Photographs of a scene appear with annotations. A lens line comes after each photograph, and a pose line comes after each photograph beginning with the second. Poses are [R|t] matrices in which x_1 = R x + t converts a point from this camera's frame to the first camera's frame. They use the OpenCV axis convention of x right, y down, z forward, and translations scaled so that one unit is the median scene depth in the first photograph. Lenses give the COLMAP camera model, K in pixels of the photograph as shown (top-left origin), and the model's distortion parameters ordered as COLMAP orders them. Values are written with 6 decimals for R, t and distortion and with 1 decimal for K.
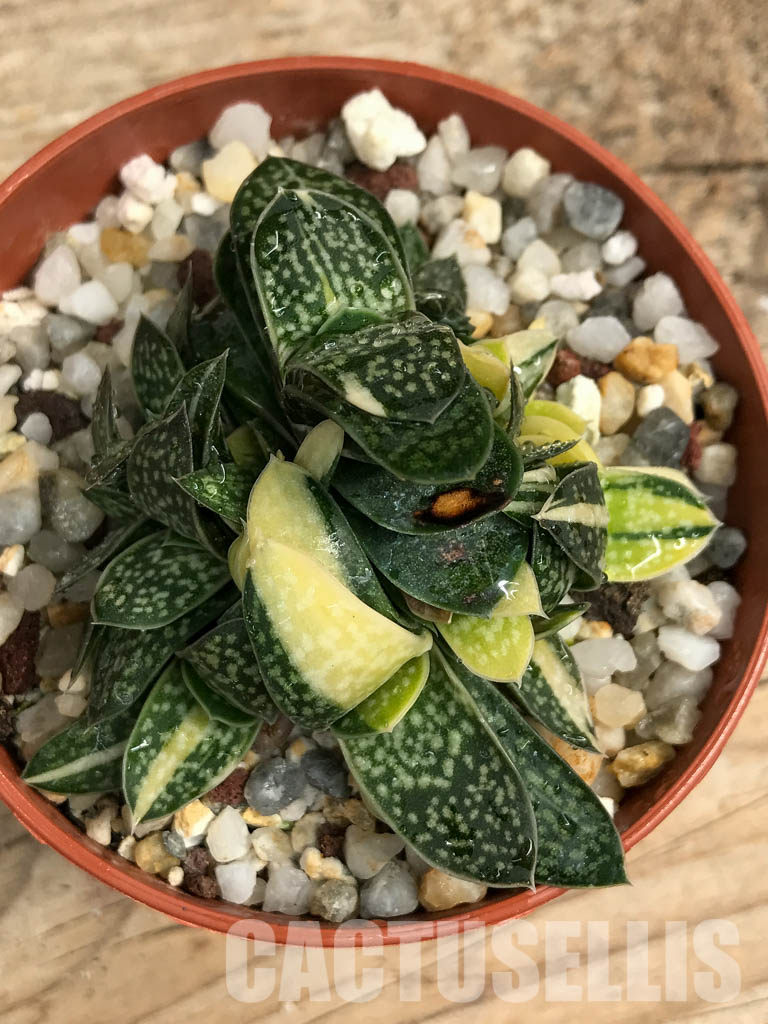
lens RADIAL K [[1277.8, 0, 368.9], [0, 1277.8, 574.0], [0, 0, 1]] dist [0.044160, 0.000000]
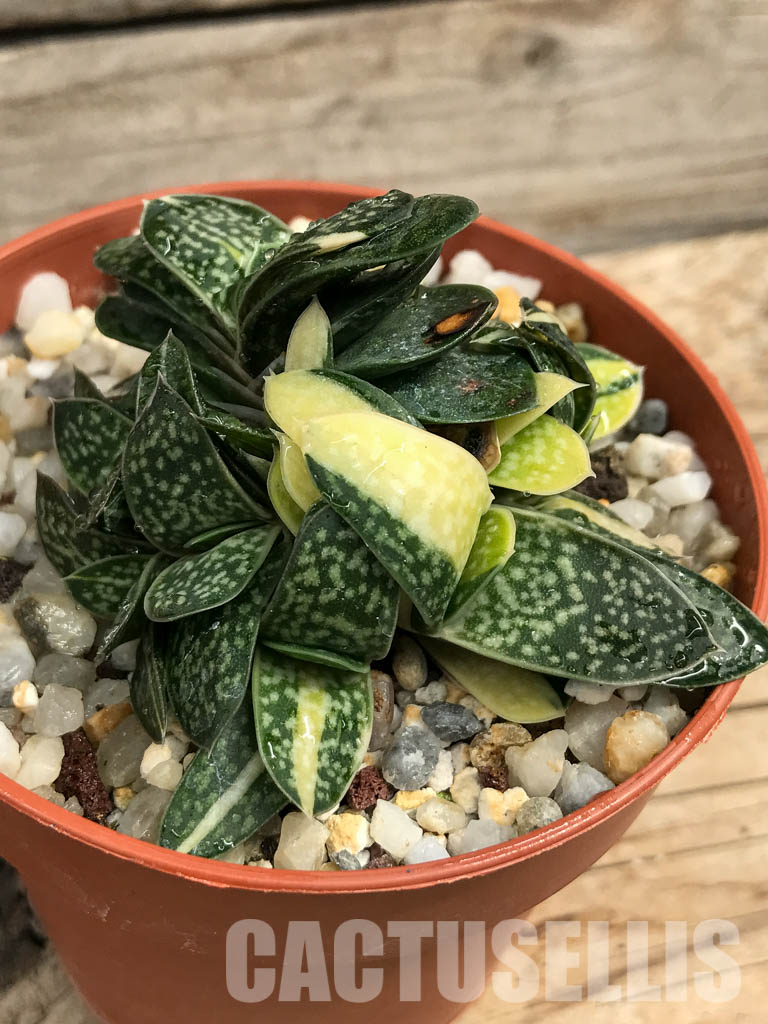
lens RADIAL K [[1277.8, 0, 367.4], [0, 1277.8, 535.8], [0, 0, 1]] dist [0.044160, 0.000000]
pose [[0.865232, -0.419345, 0.274816, -0.314338], [0.491198, 0.818853, -0.296993, 0.323195], [-0.100492, 0.391957, 0.914478, 0.132554]]
